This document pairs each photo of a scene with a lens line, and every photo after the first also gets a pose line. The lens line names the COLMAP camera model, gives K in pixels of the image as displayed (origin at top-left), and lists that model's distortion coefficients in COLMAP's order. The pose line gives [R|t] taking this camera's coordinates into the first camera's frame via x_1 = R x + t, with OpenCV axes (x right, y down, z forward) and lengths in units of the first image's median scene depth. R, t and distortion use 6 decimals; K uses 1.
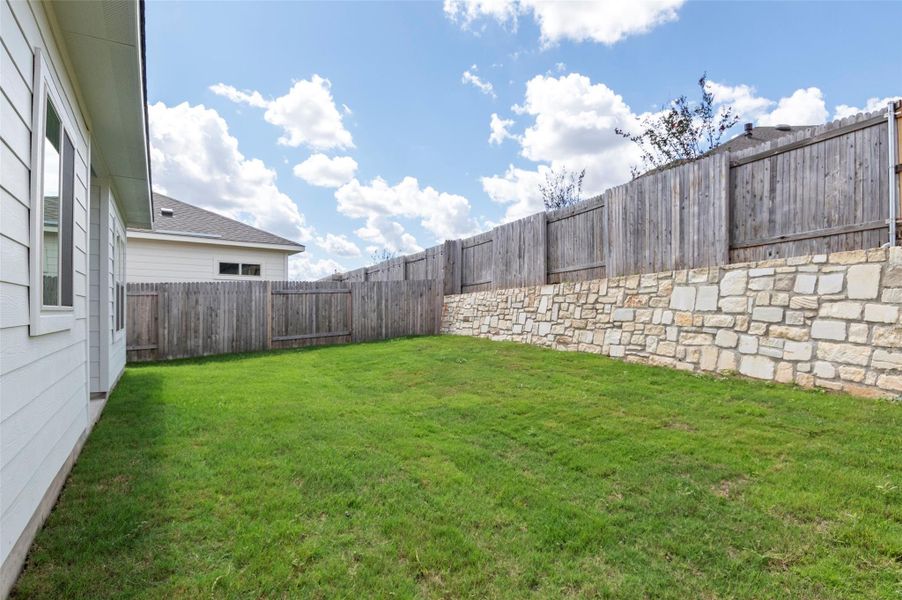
lens RADIAL K [[504.0, 0, 445.5], [0, 504.0, 311.4], [0, 0, 1]] dist [-0.005885, -0.003353]
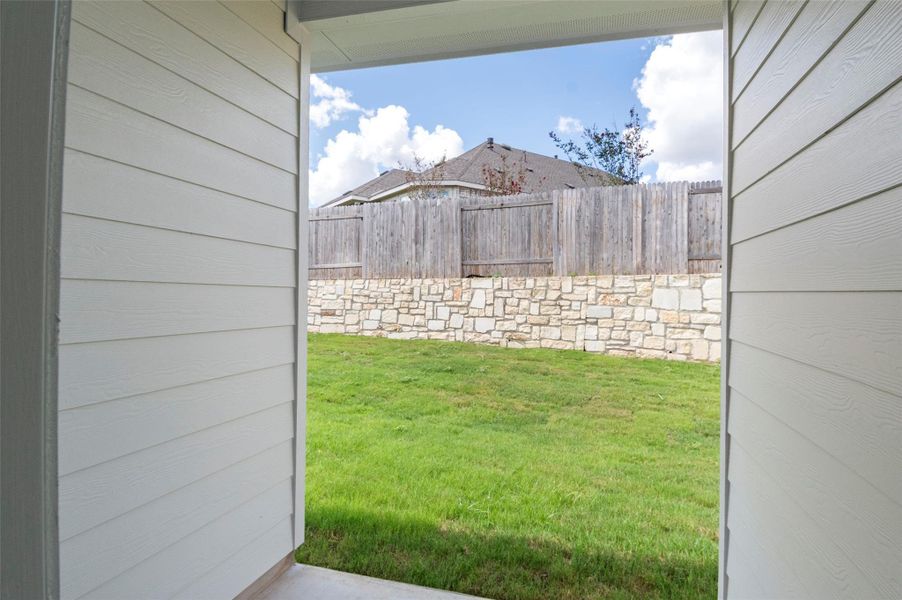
lens RADIAL K [[504.0, 0, 462.0], [0, 504.0, 286.6], [0, 0, 1]] dist [-0.005885, -0.003353]
pose [[0.694564, 0.008732, 0.719378, -0.613895], [-0.010212, 0.999945, -0.002278, -0.041322], [-0.719358, -0.005764, 0.694615, 0.455542]]
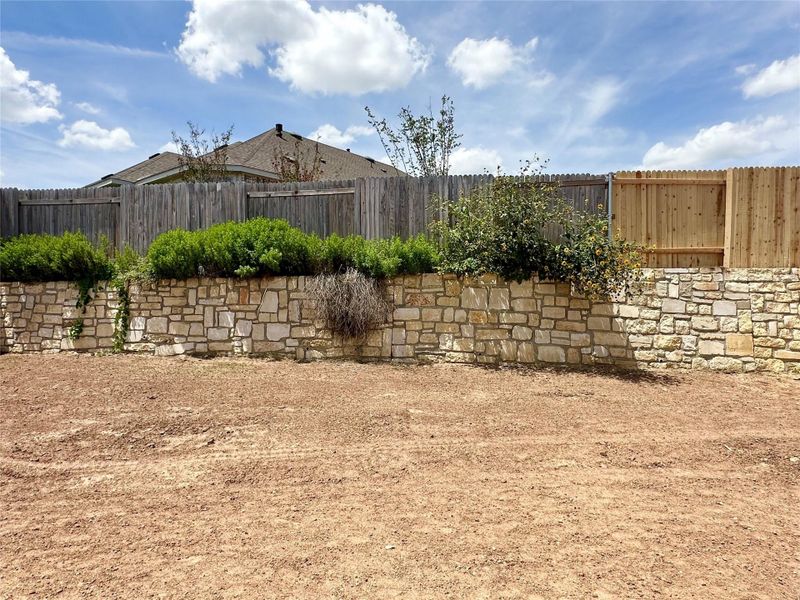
lens RADIAL K [[489.4, 0, 394.2], [0, 489.4, 297.0], [0, 0, 1]] dist [0.001995, 0.003673]
pose [[0.464904, -0.024344, 0.885026, -0.491972], [0.001755, 0.999645, 0.026575, -0.050623], [-0.885359, -0.010801, 0.464782, 0.568794]]
